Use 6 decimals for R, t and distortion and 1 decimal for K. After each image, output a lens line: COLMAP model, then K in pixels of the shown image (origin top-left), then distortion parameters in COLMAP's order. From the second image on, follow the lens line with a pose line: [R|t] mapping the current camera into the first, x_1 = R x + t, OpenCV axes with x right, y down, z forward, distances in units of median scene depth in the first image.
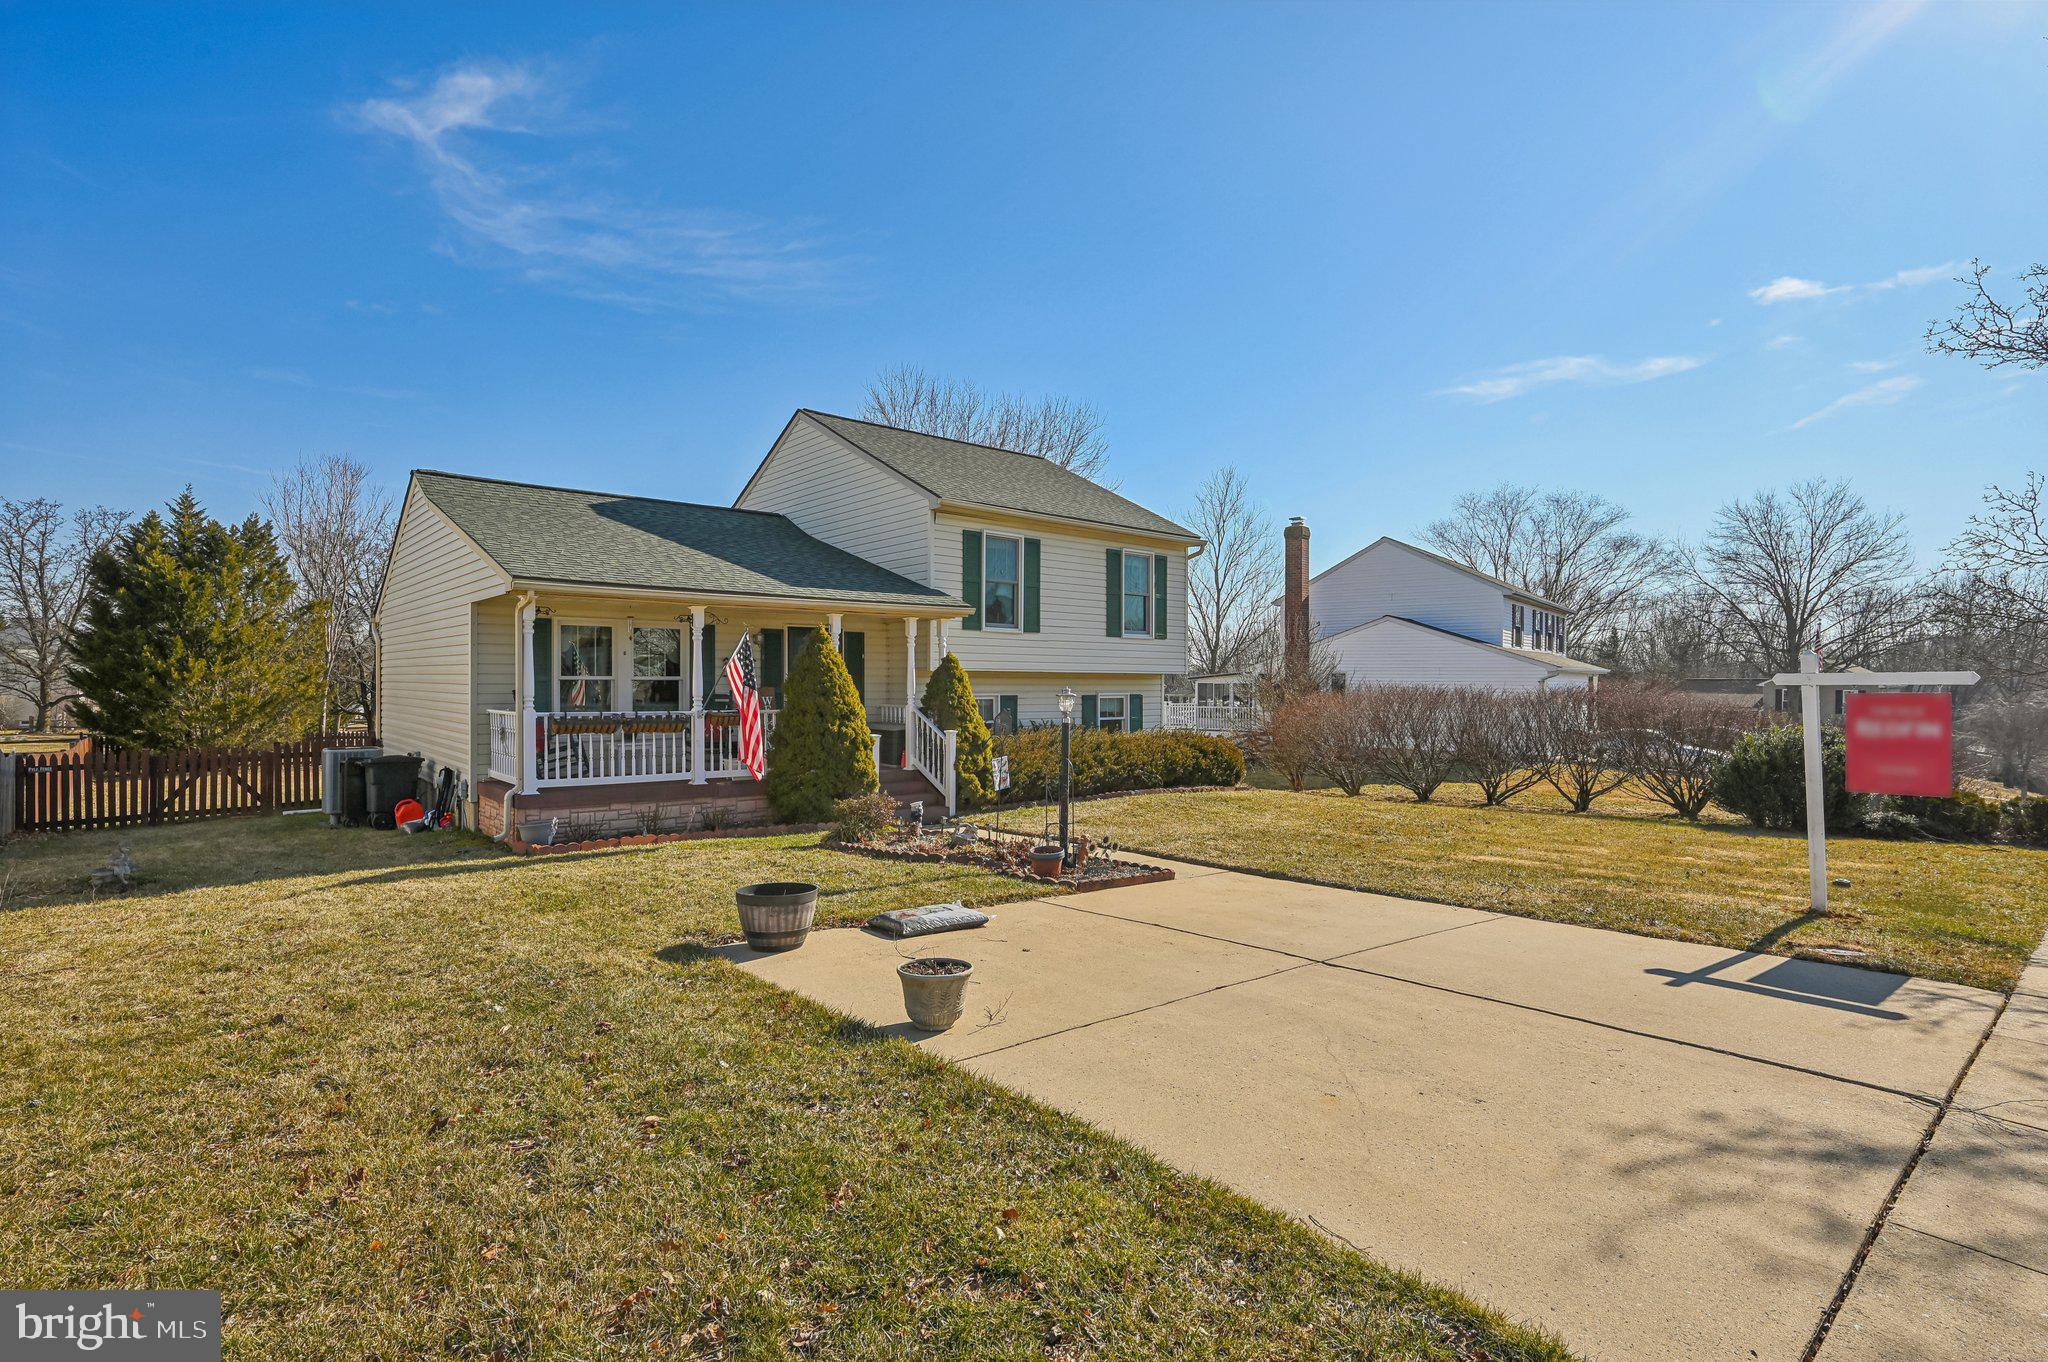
lens RADIAL K [[1029.0, 0, 1036.8], [0, 1029.0, 685.8], [0, 0, 1]] dist [-0.001547, -0.000267]
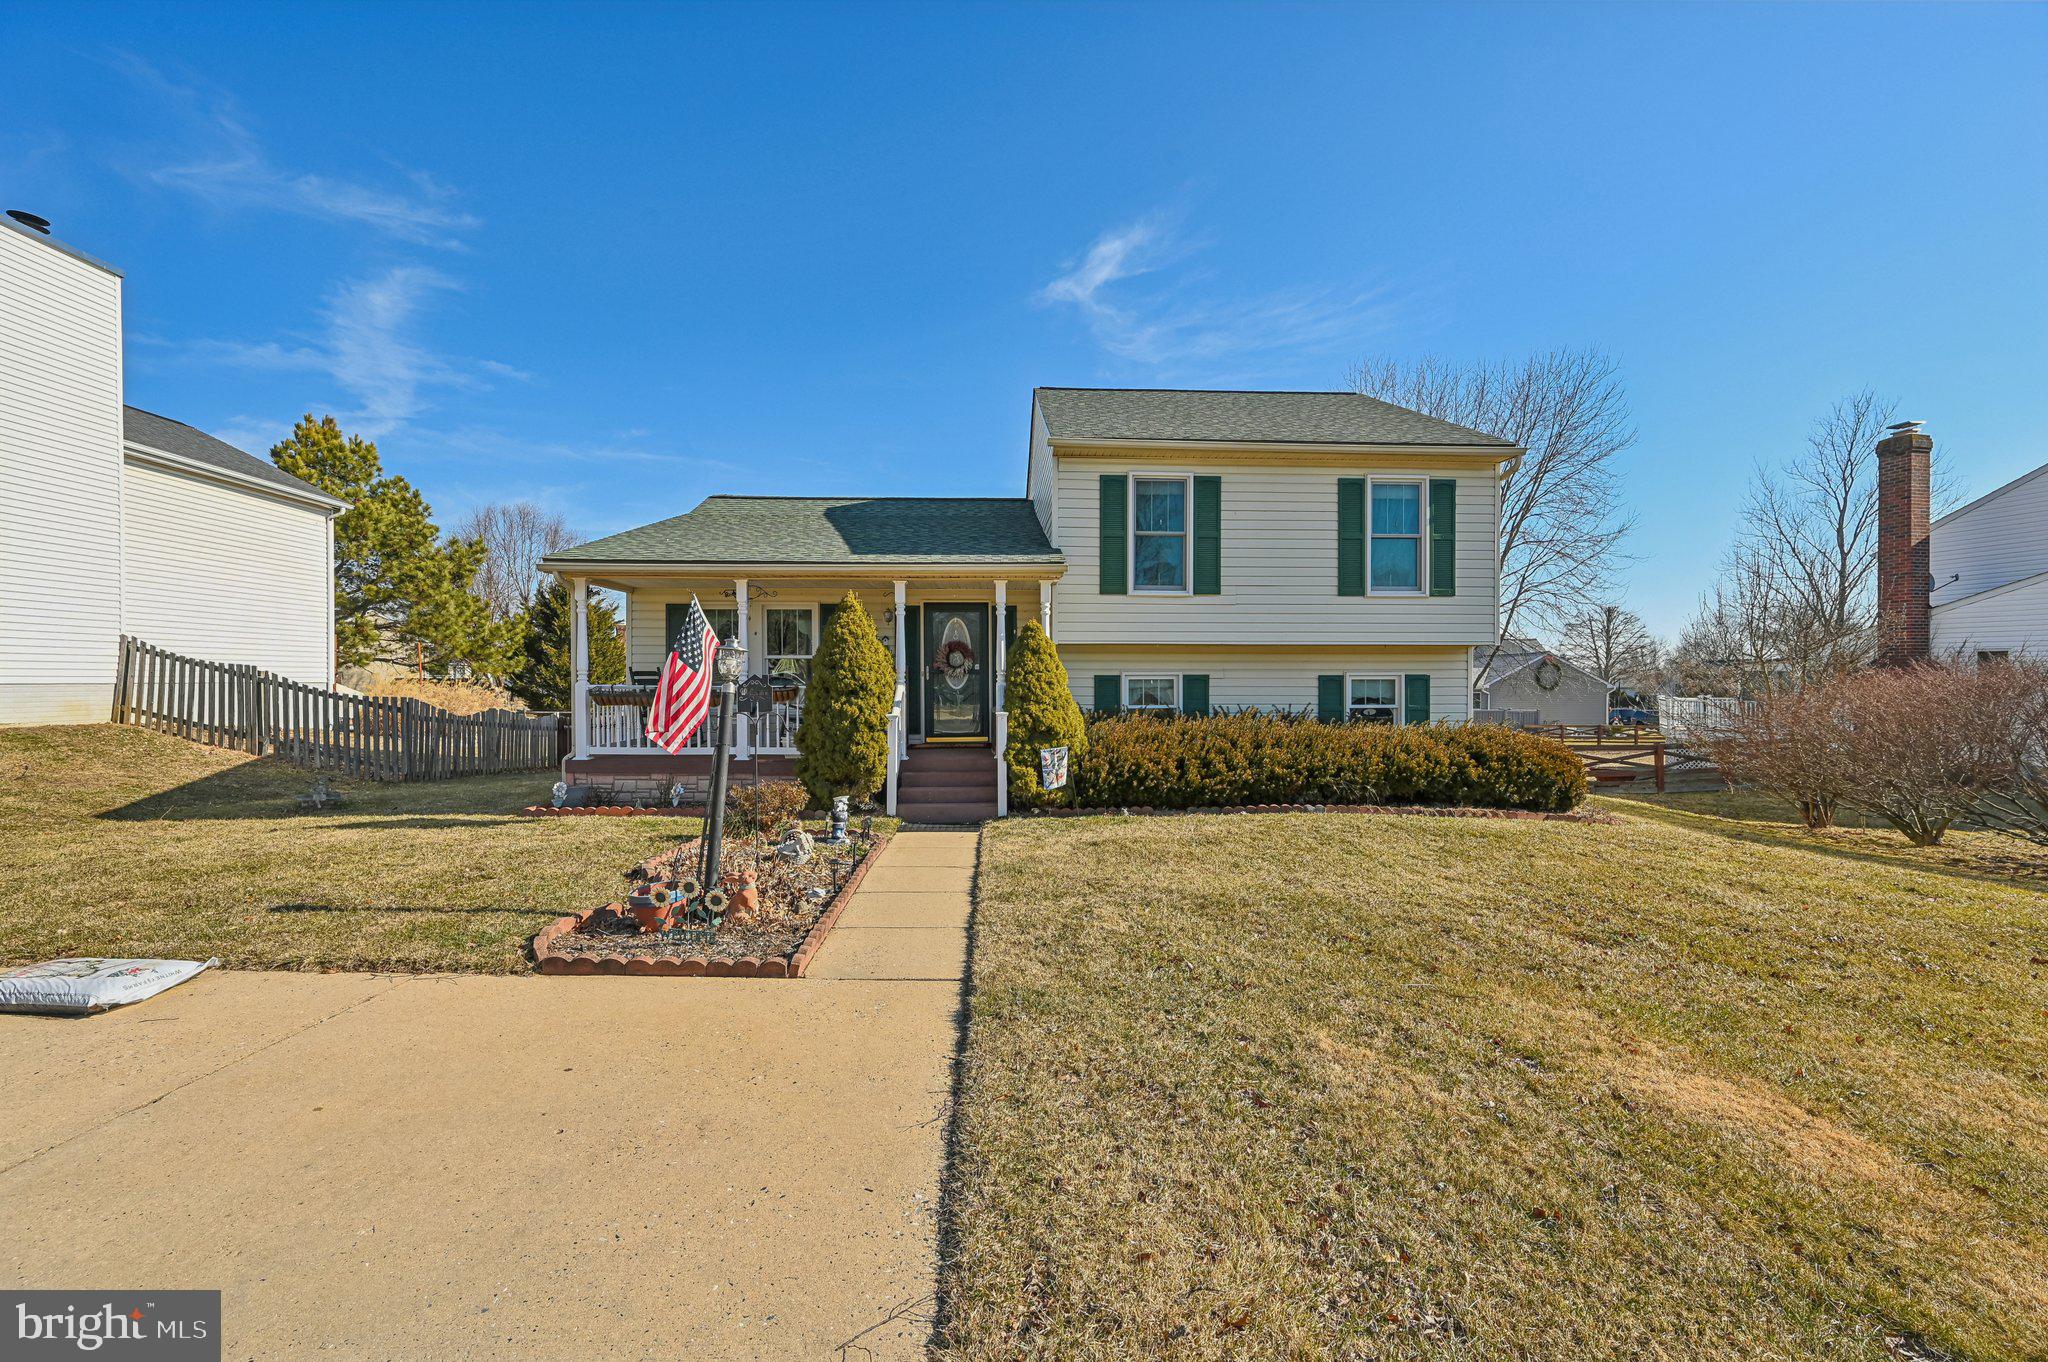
lens RADIAL K [[812.0, 0, 1030.4], [0, 812.0, 685.8], [0, 0, 1]] dist [0.001274, 0.000373]
pose [[0.774473, -0.001612, -0.632605, 0.271711], [0.000904, 0.999999, -0.001442, 0.018453], [0.632606, 0.000545, 0.774473, 0.407111]]
